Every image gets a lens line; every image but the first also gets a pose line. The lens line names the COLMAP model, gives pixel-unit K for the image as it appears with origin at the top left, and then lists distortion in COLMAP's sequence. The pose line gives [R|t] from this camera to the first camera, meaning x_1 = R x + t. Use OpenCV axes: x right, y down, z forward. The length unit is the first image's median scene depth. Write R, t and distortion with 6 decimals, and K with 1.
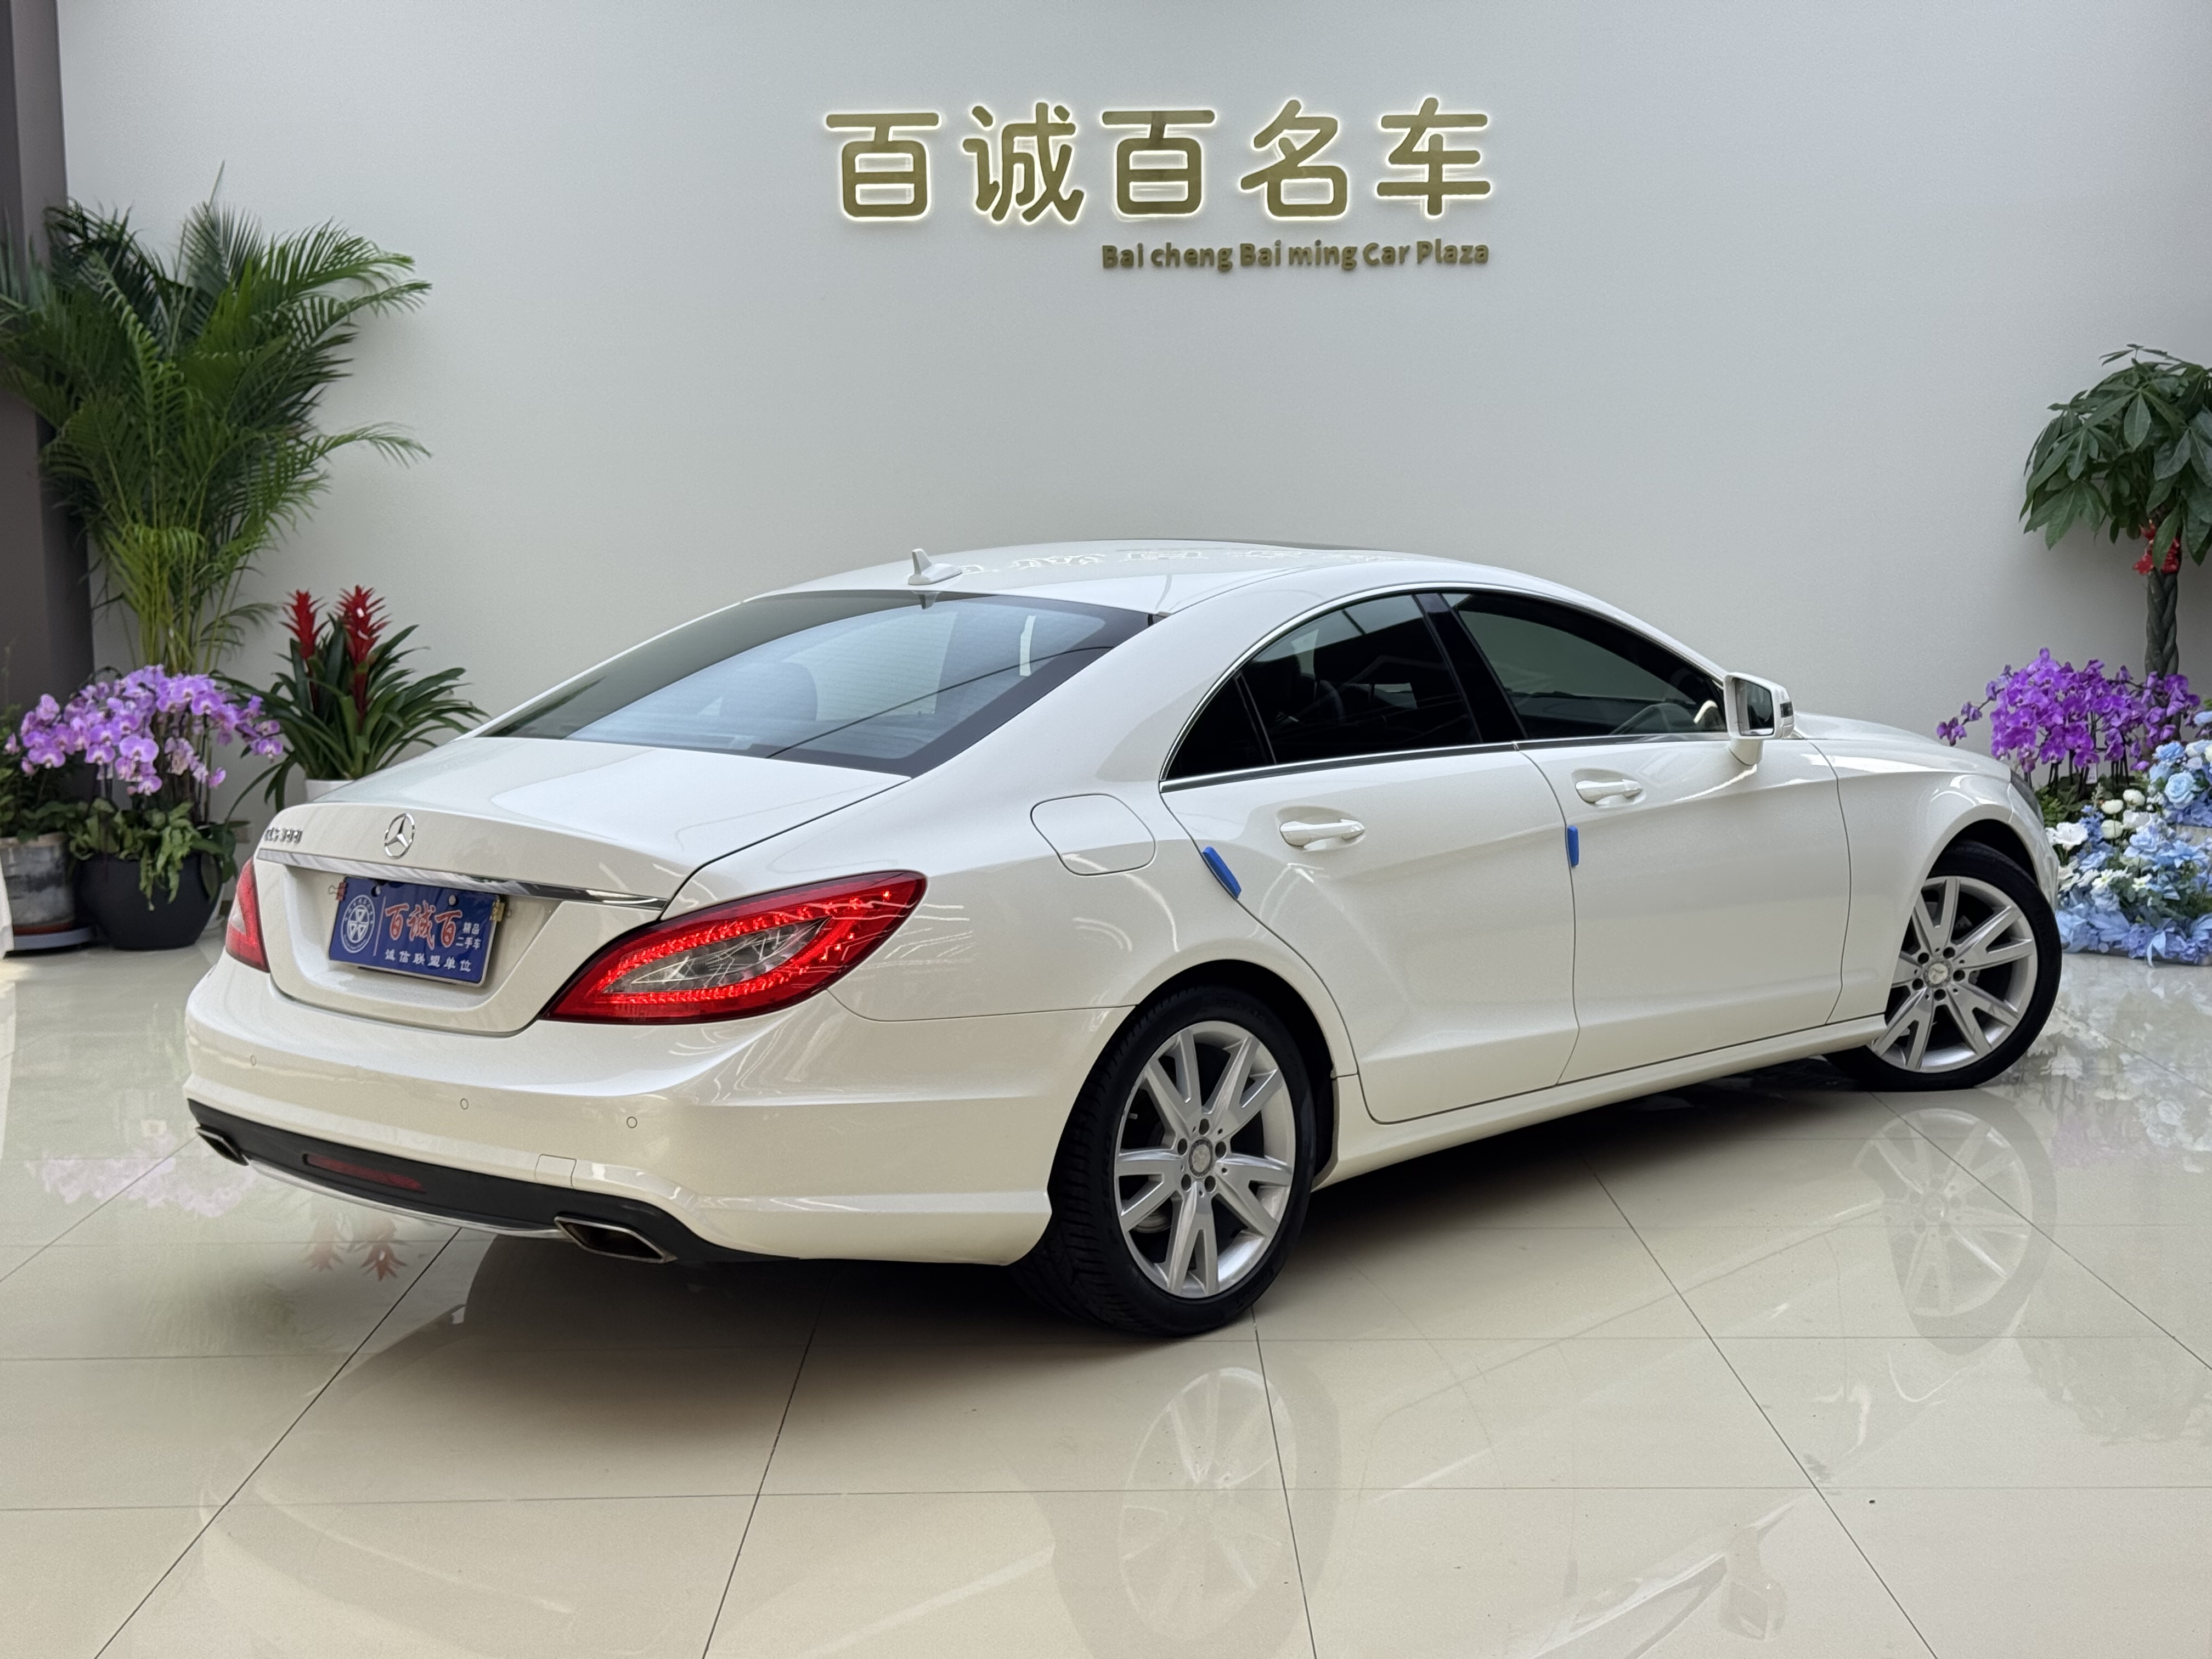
lens RADIAL K [[3051.1, 0, 1108.3], [0, 3051.1, 824.5], [0, 0, 1]] dist [0.132333, 0.000000]
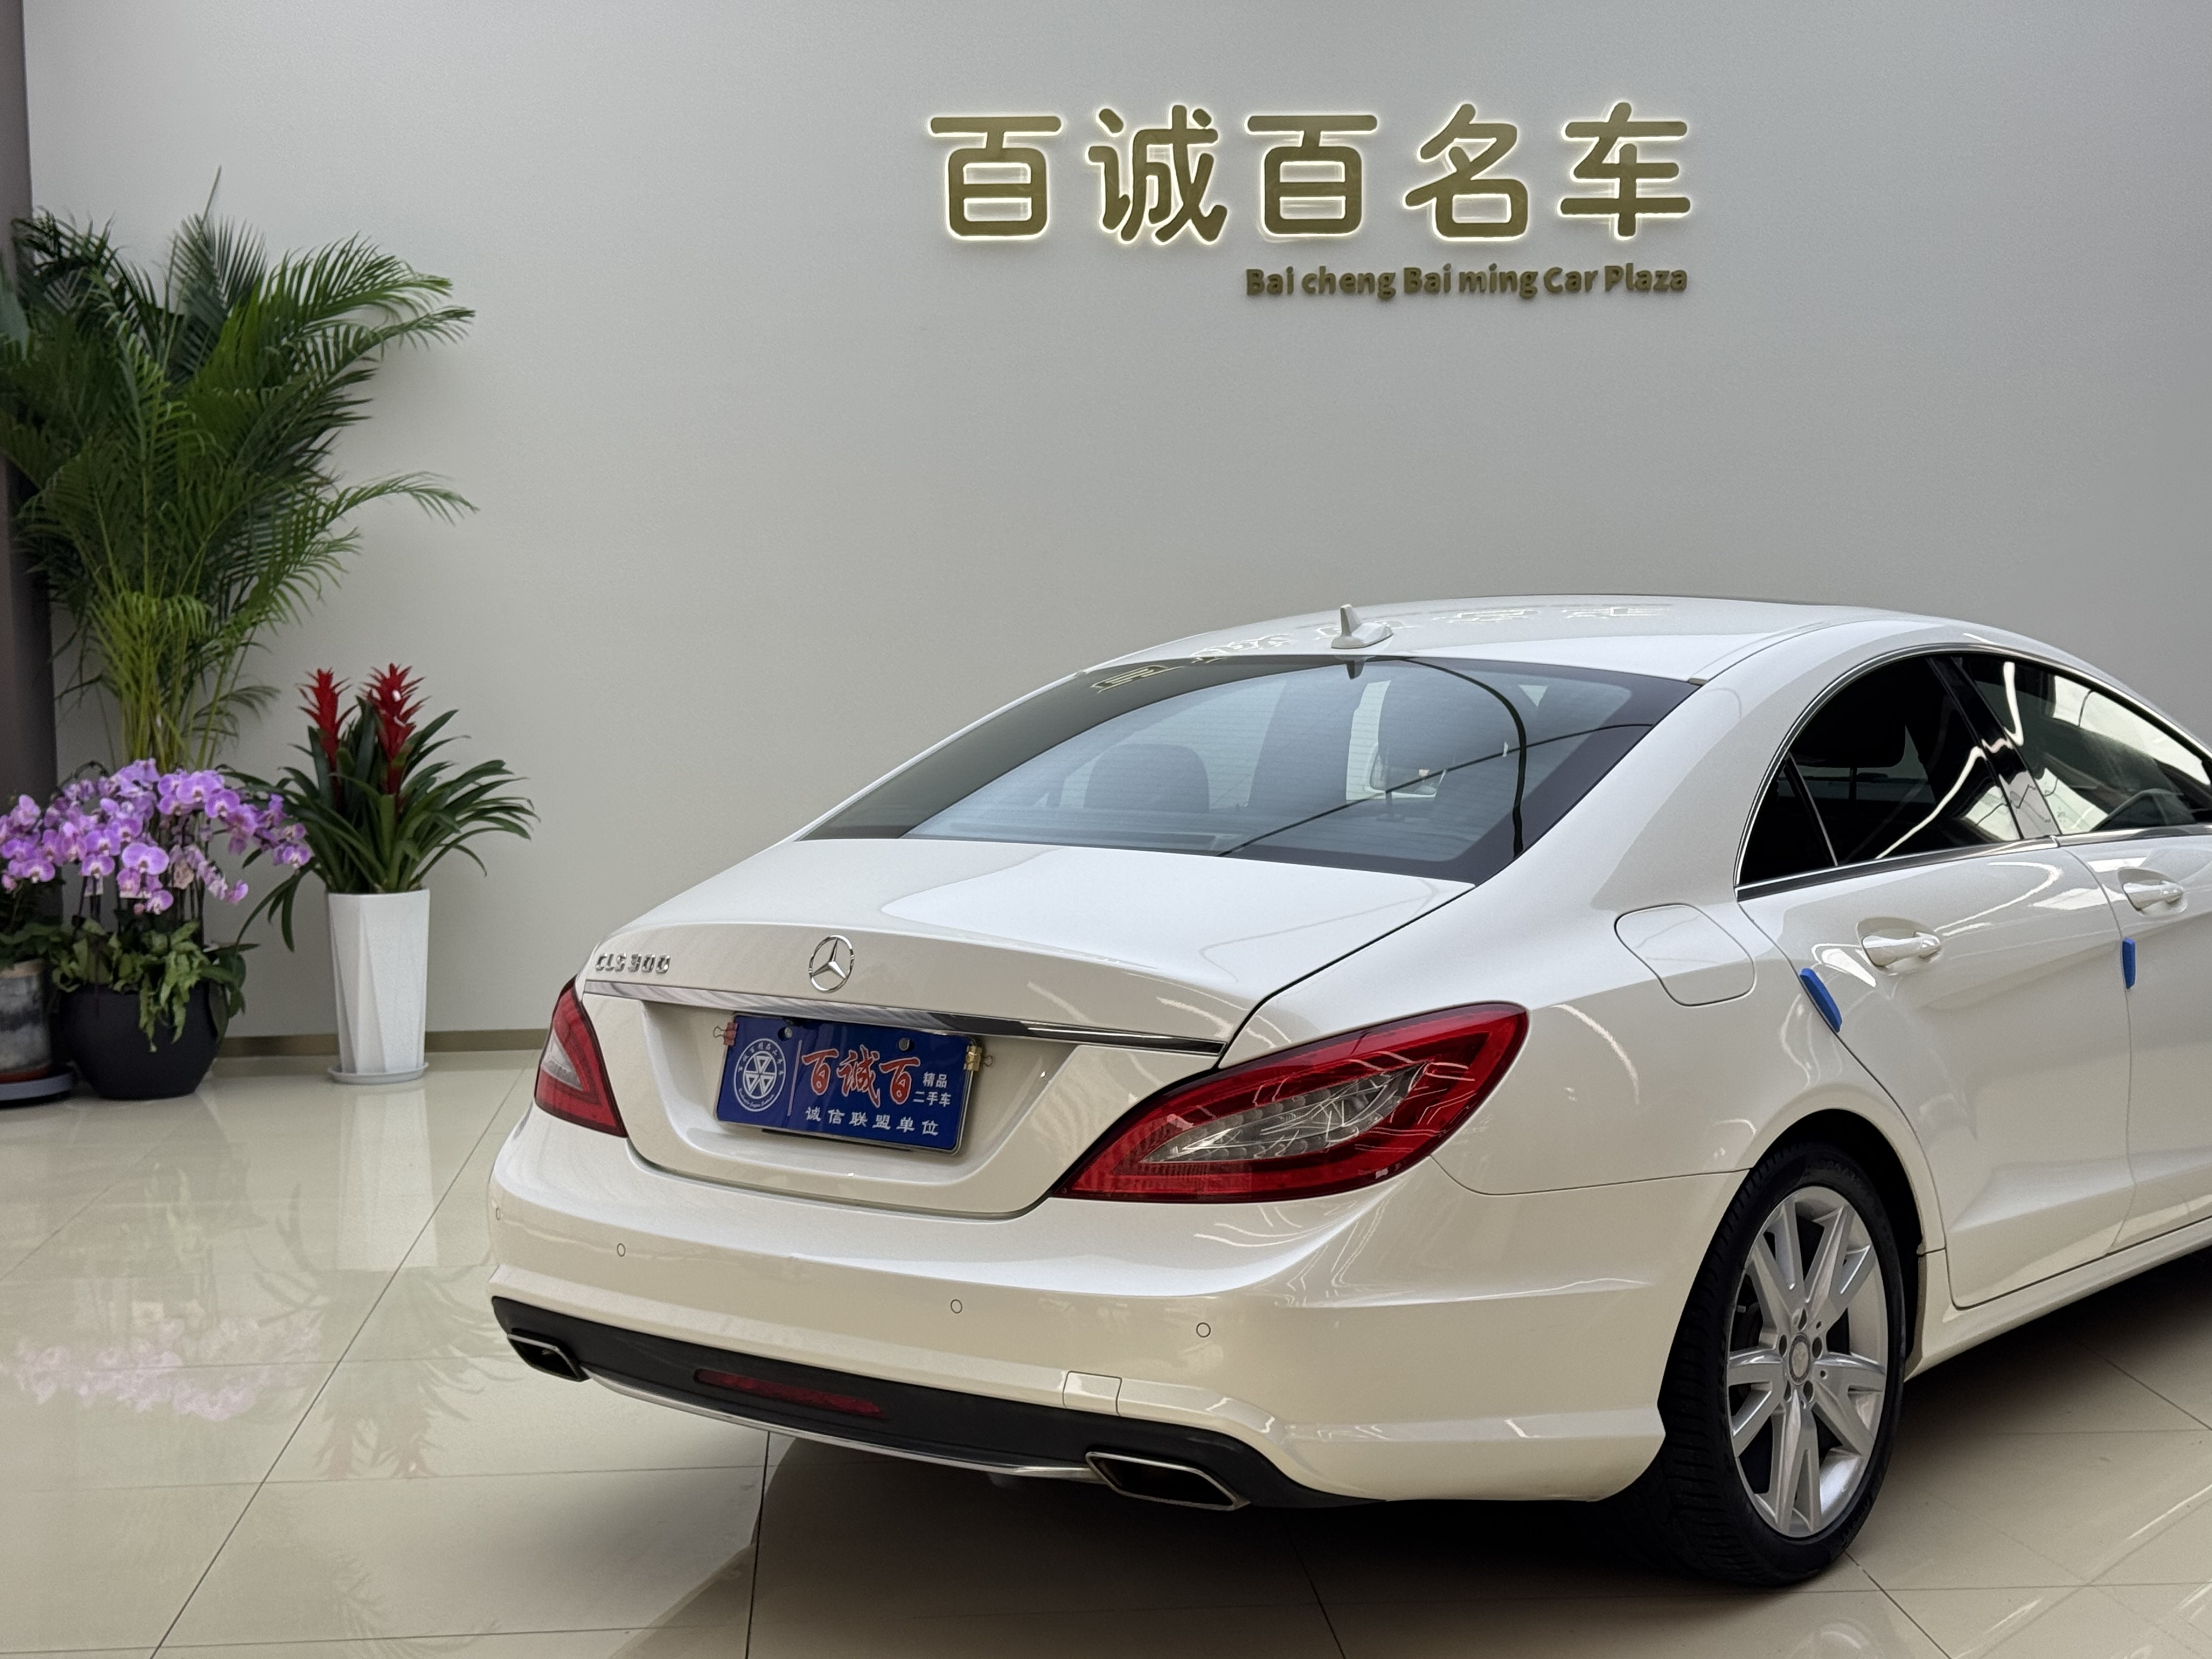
lens RADIAL K [[3308.1, 0, 1087.8], [0, 3308.1, 806.3], [0, 0, 1]] dist [0.132895, 0.000000]
pose [[0.997418, -0.006191, 0.071542, -0.116038], [0.008920, 0.999242, -0.037890, -0.001957], [-0.071253, 0.038430, 0.996718, 0.073821]]
